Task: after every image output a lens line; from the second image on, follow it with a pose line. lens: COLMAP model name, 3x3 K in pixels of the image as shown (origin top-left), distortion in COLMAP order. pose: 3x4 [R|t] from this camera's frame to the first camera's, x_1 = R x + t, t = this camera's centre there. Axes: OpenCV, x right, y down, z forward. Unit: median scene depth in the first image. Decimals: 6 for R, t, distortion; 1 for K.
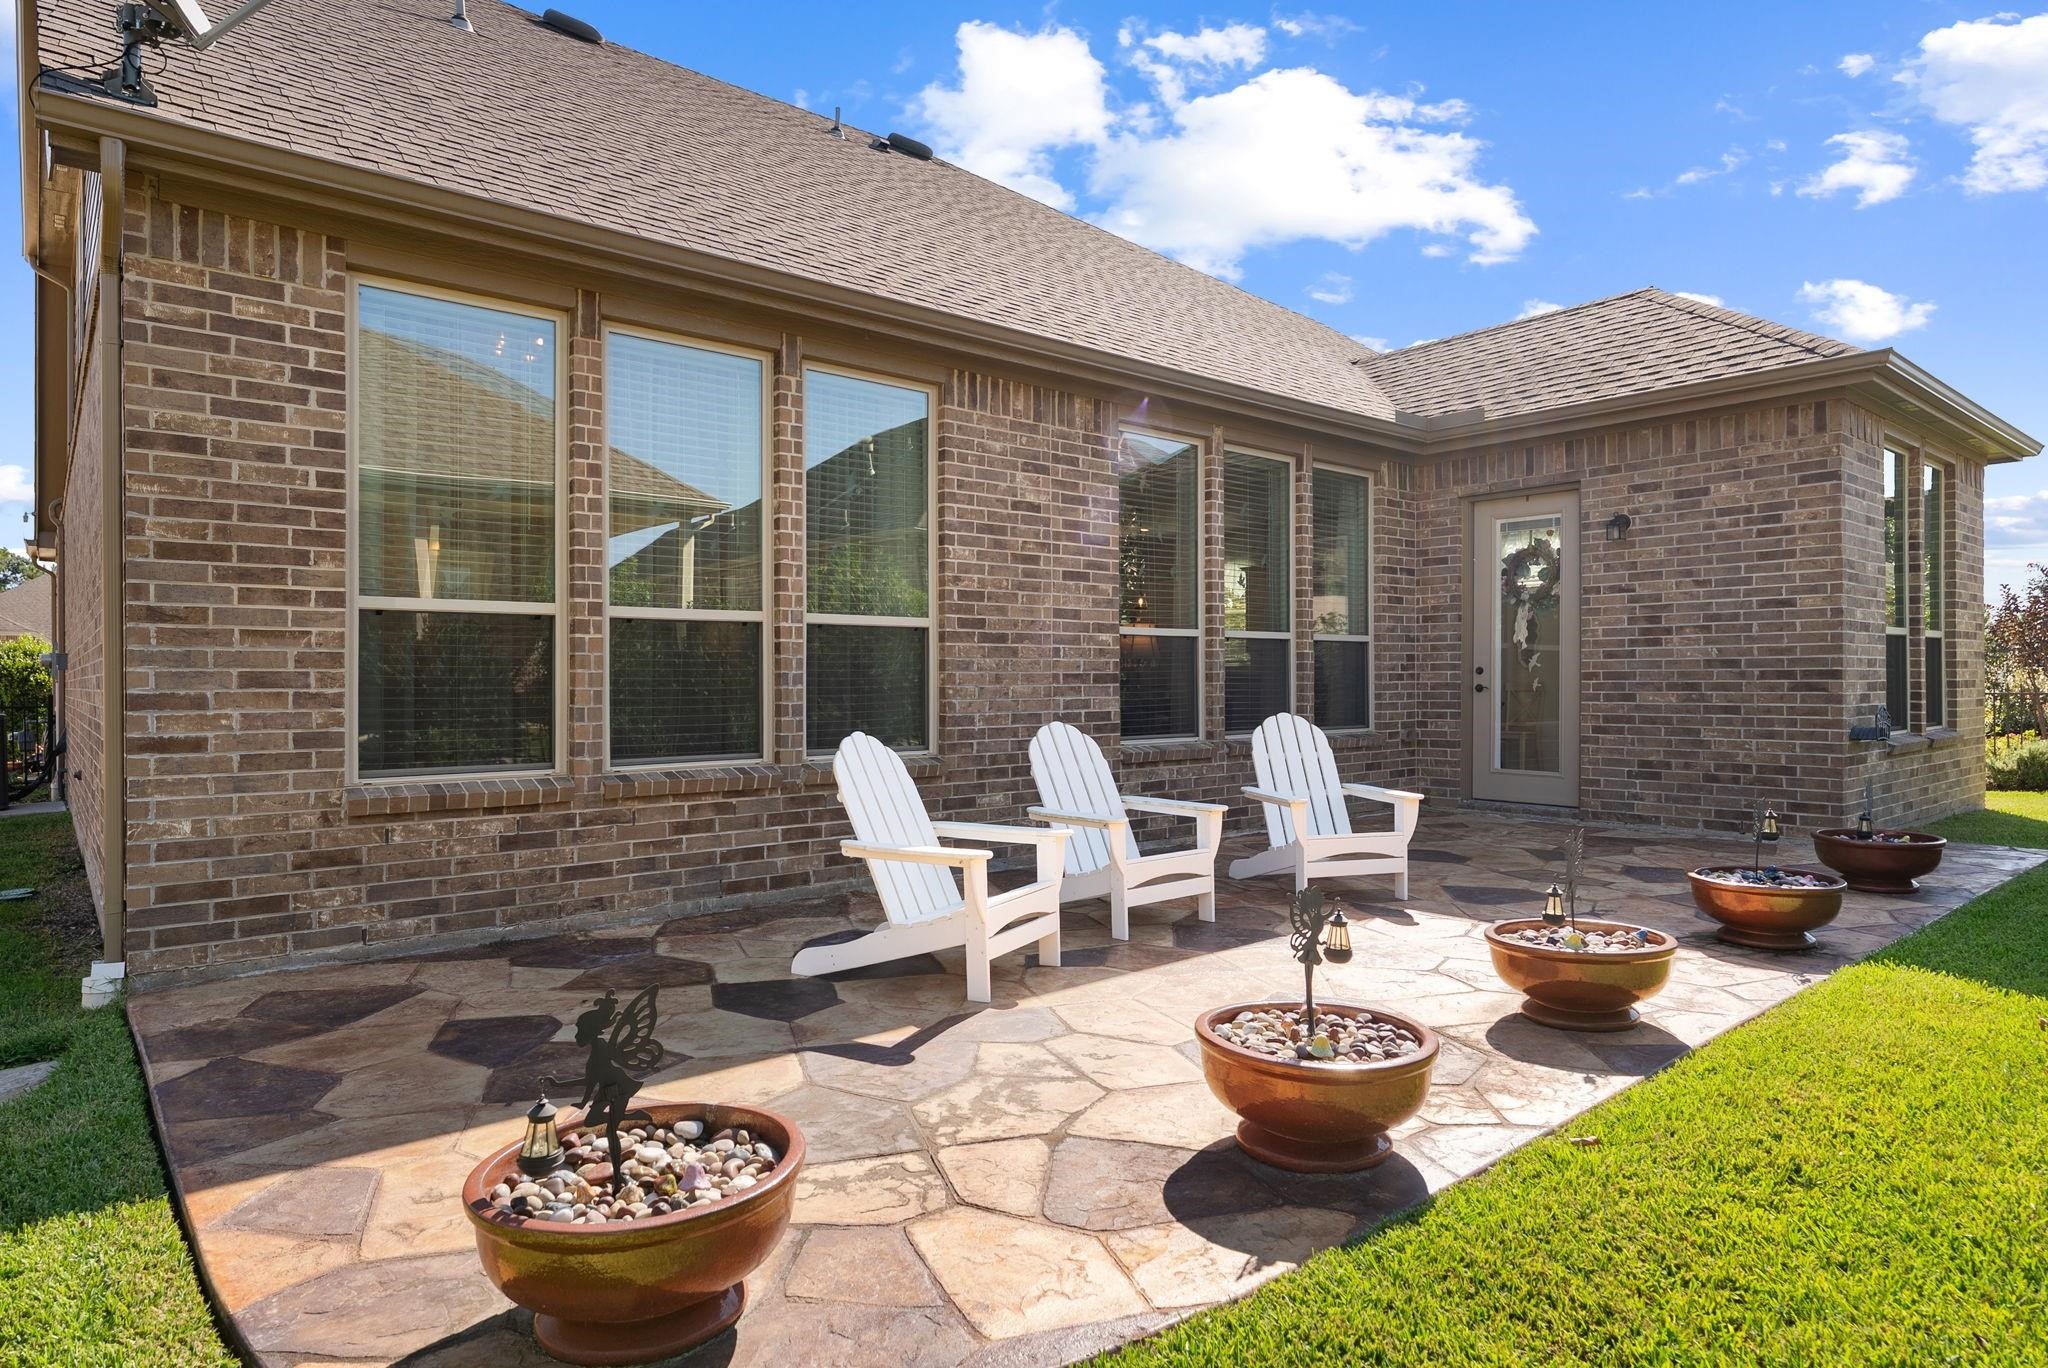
lens RADIAL K [[1179.7, 0, 1023.1], [0, 1179.7, 681.2], [0, 0, 1]] dist [0.003028, 0.002081]
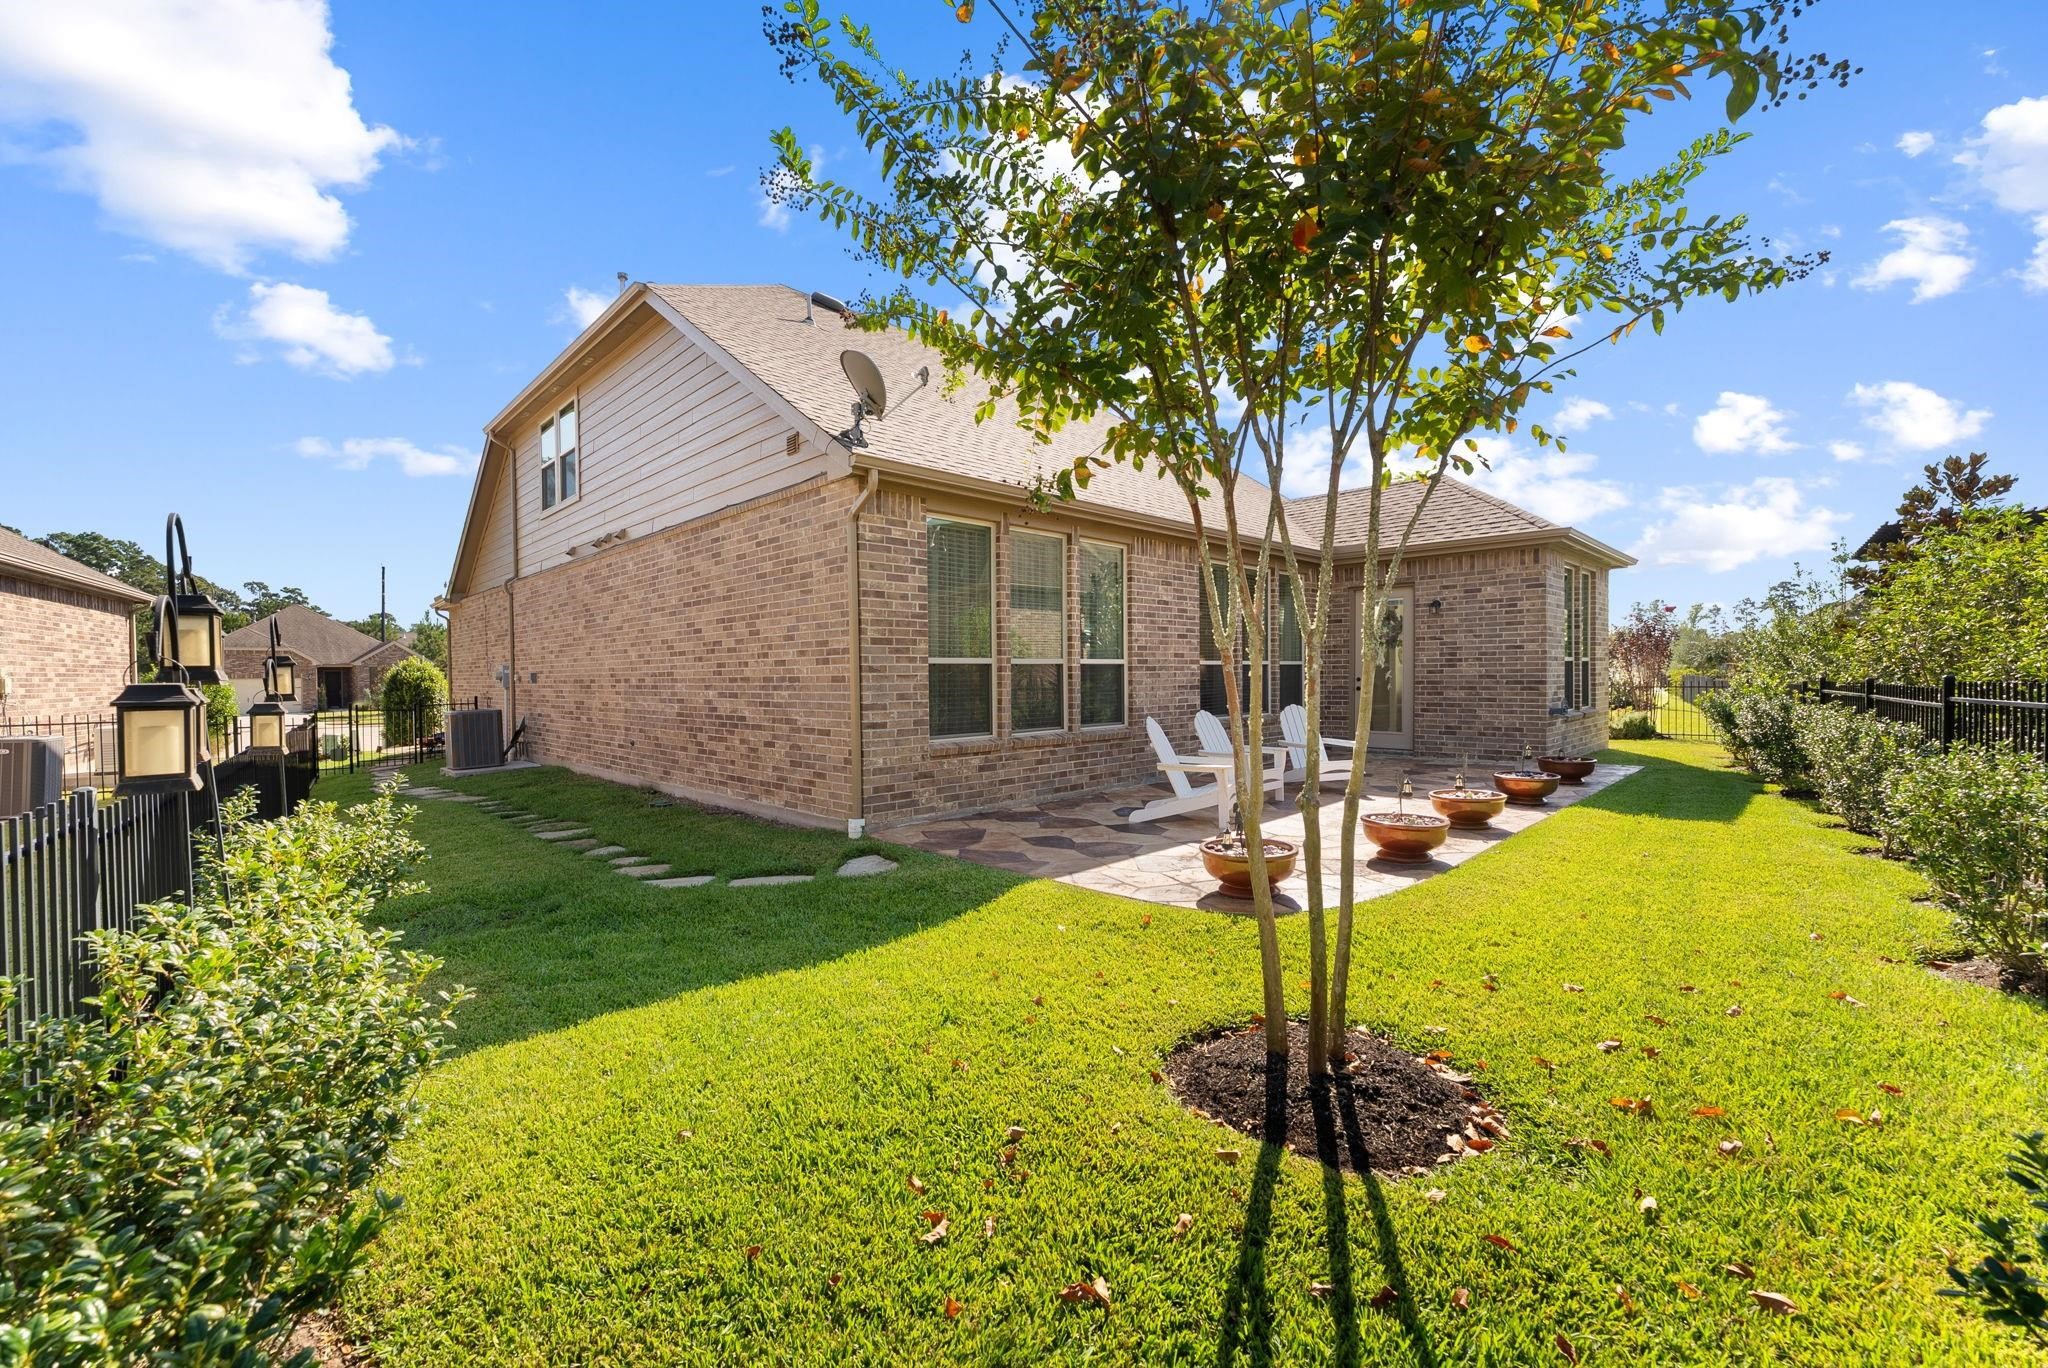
lens RADIAL K [[829.1, 0, 1024.1], [0, 829.1, 689.2], [0, 0, 1]] dist [0.001355, -0.000151]
pose [[0.996933, -0.008718, 0.077770, -0.380727], [0.007525, 0.999850, 0.015627, -0.027178], [-0.077894, -0.014994, 0.996849, -0.430657]]
